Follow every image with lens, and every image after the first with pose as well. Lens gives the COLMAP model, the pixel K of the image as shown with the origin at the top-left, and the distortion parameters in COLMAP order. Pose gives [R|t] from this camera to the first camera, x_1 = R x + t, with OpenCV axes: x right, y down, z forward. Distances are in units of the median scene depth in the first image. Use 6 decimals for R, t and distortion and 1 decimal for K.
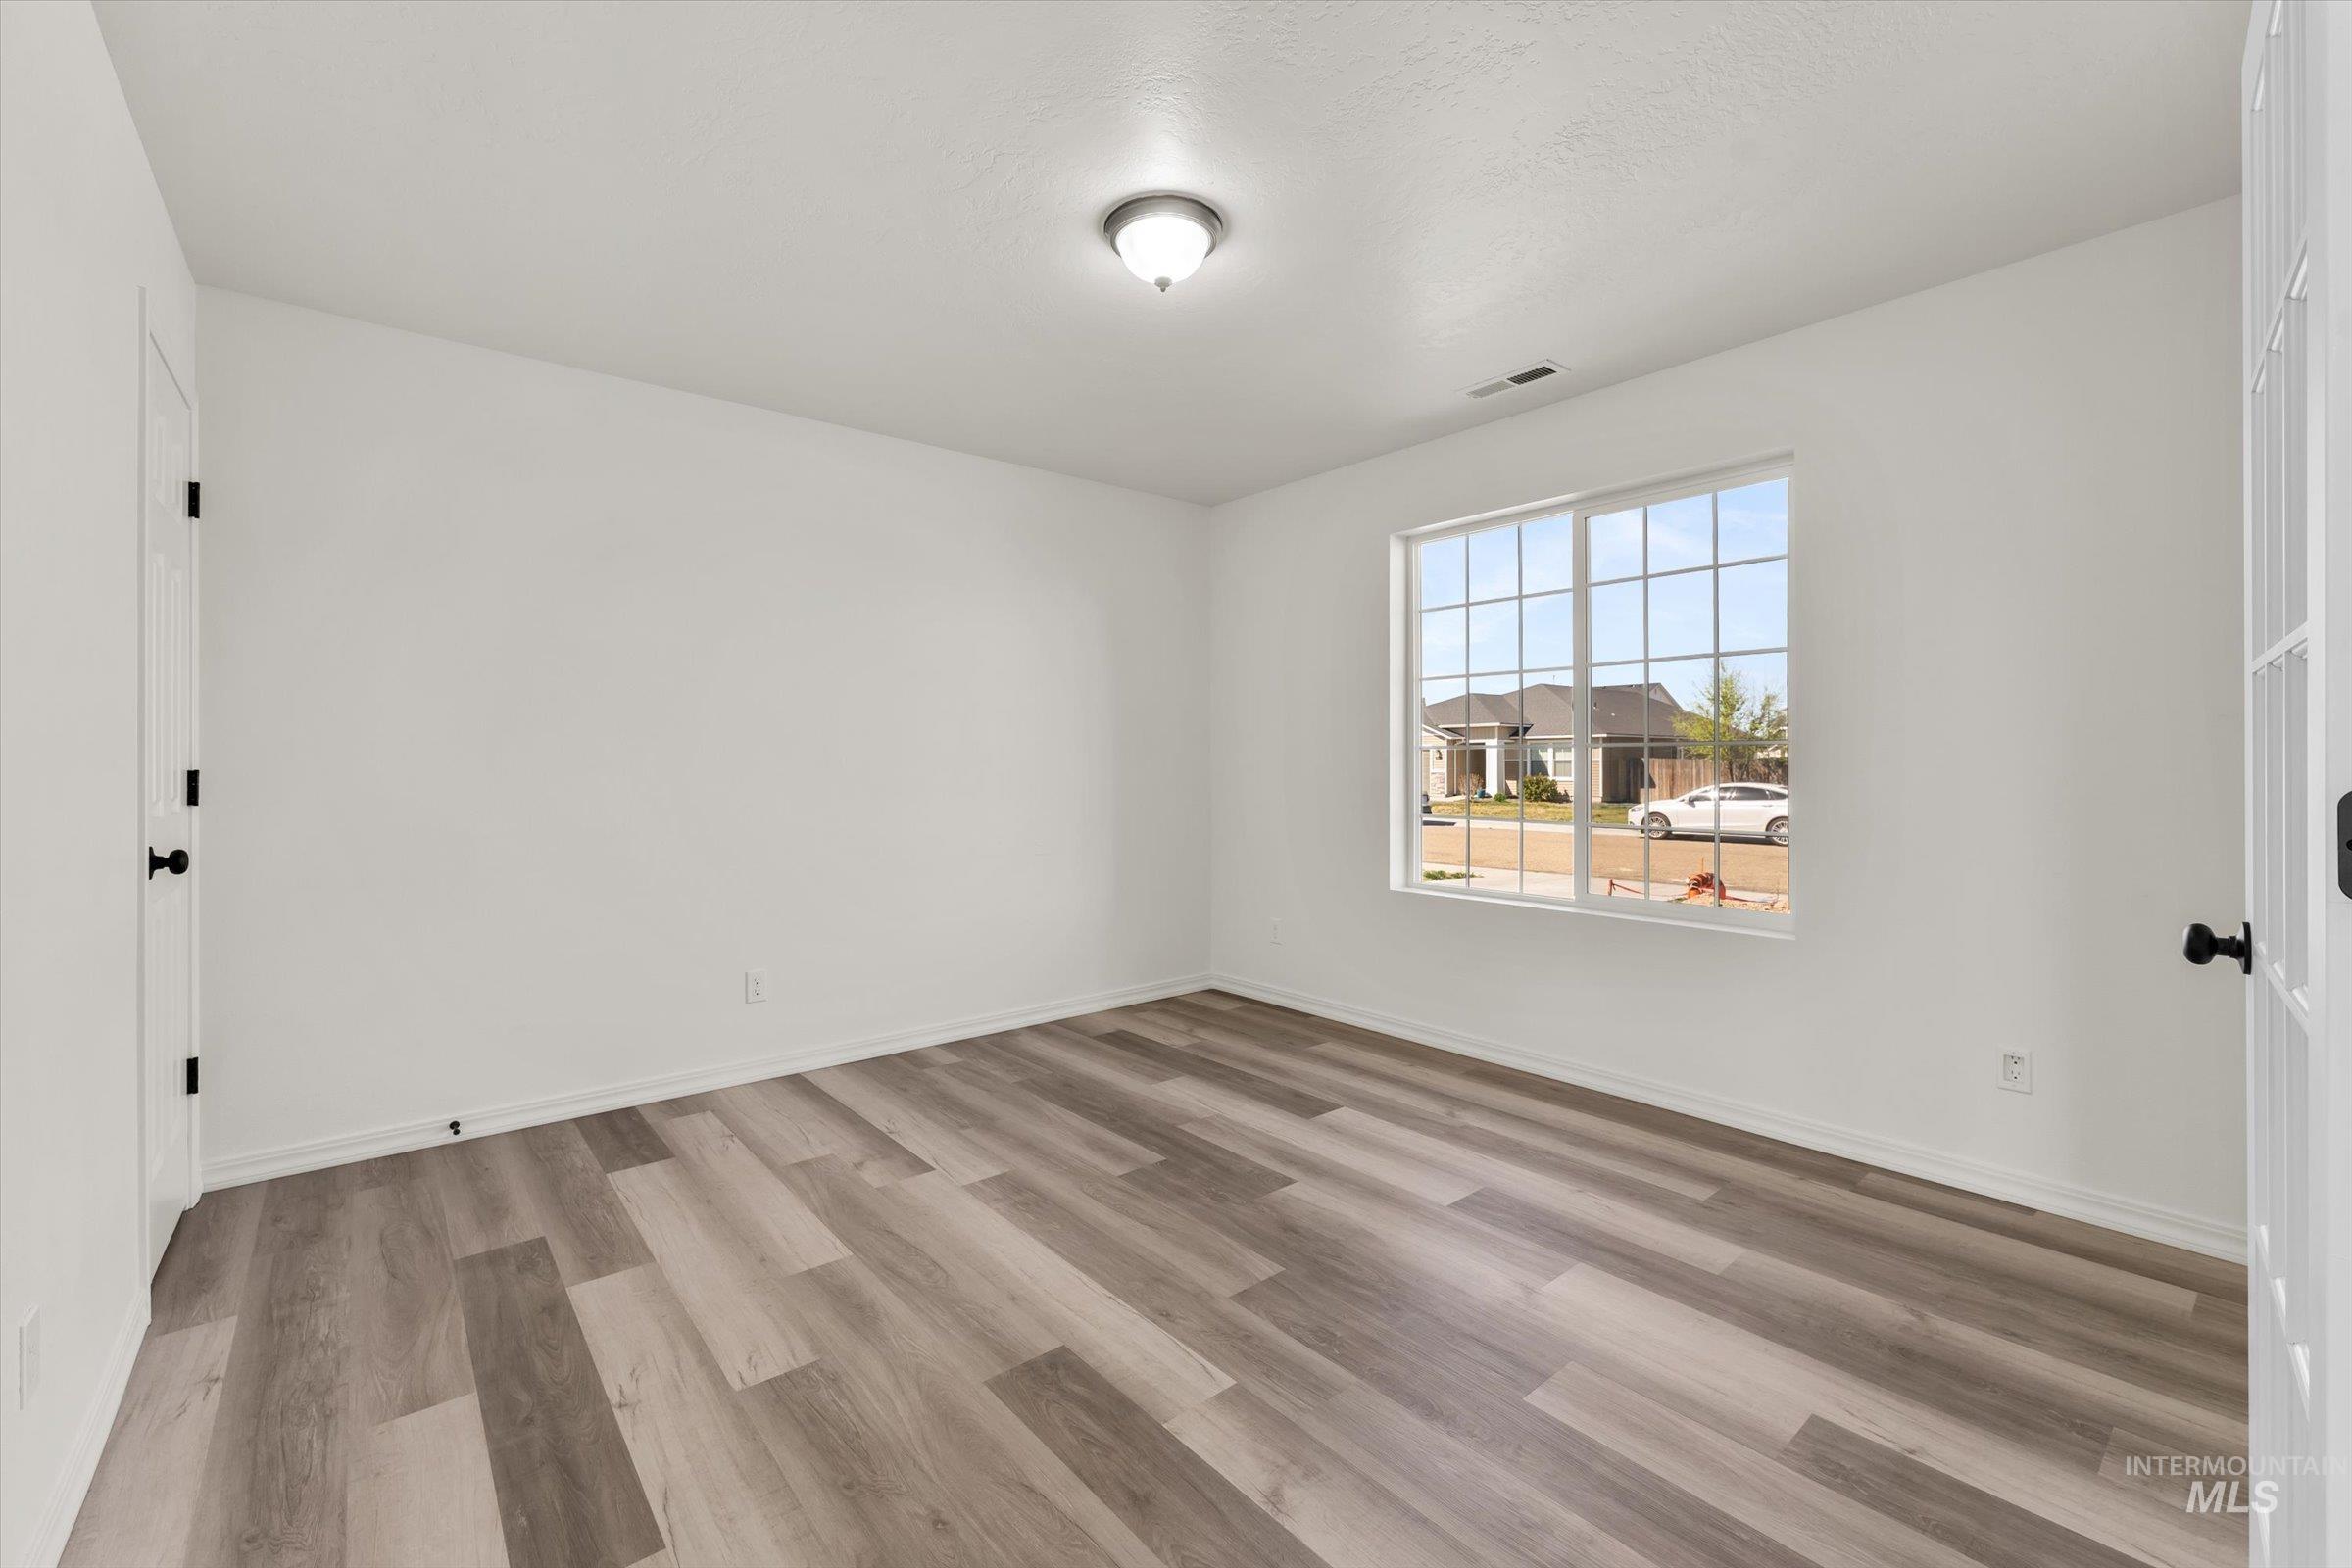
lens RADIAL K [[952.5, 0, 1175.3], [0, 952.5, 770.7], [0, 0, 1]] dist [0.003893, -0.000427]
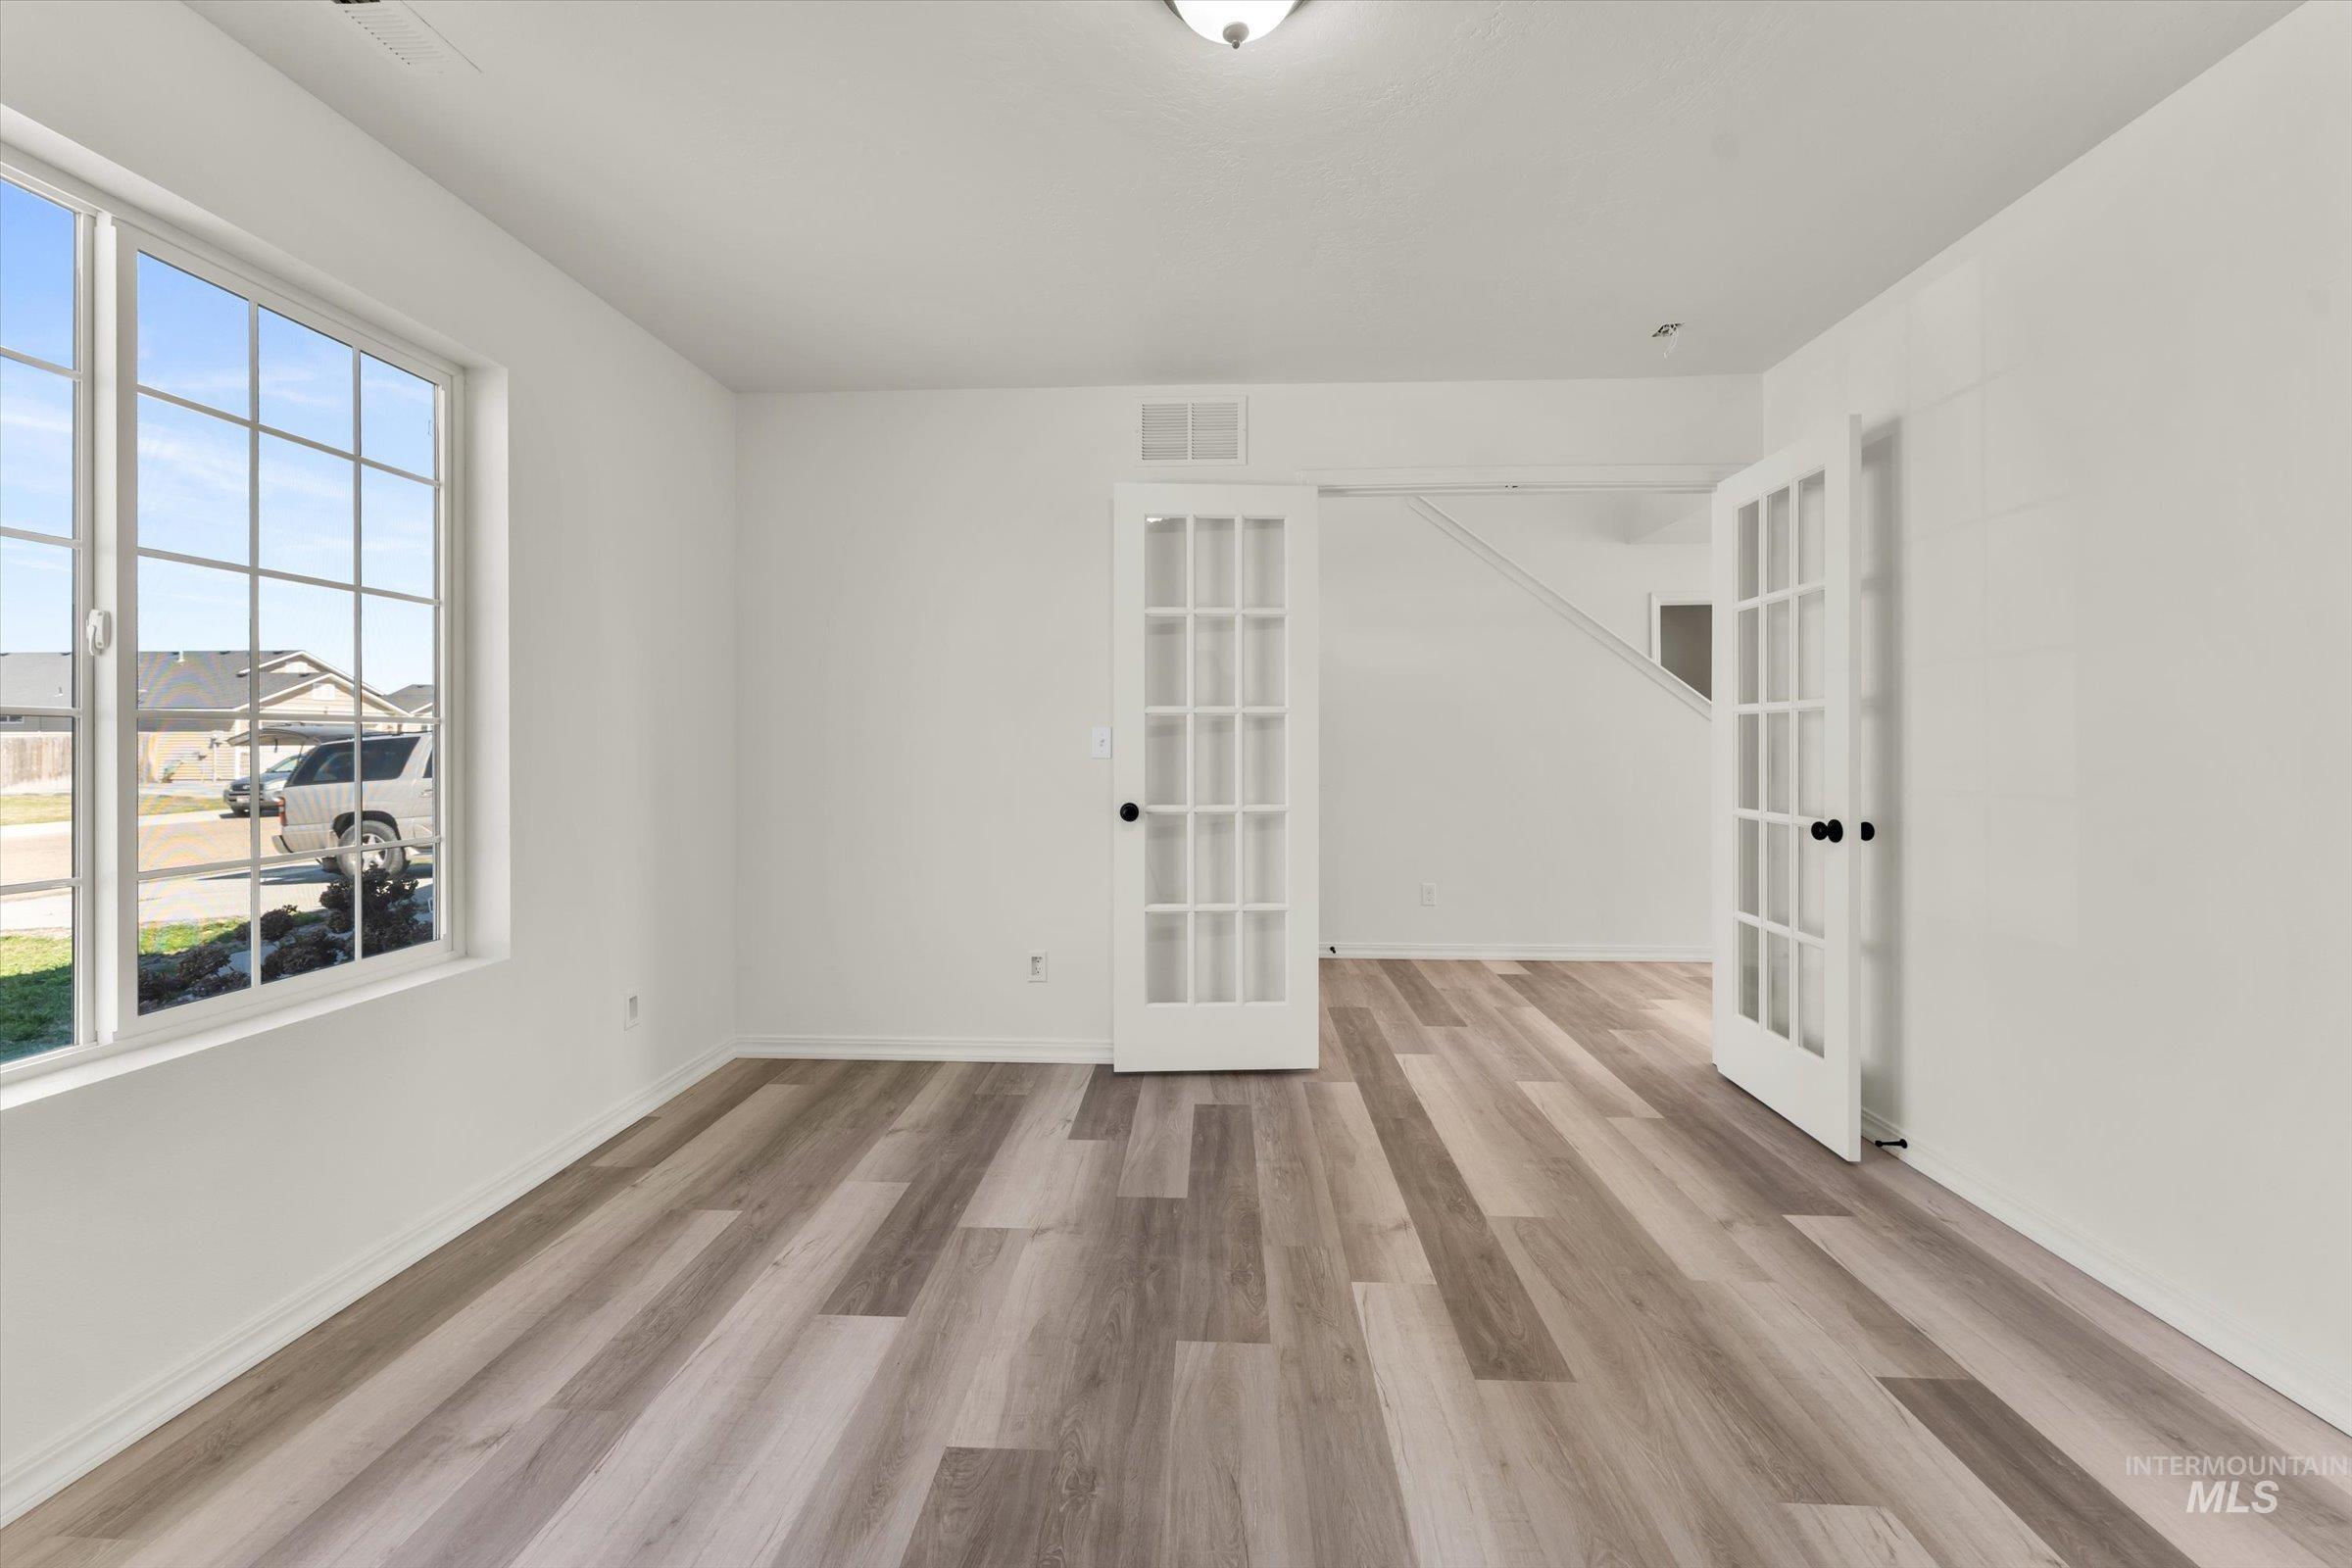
lens RADIAL K [[952.5, 0, 1184.9], [0, 952.5, 737.4], [0, 0, 1]] dist [0.003893, -0.000427]
pose [[-0.732876, 0.005231, 0.680342, -0.540095], [0.008034, 0.999967, 0.000966, -0.013435], [-0.680315, 0.006174, -0.732894, 1.865032]]
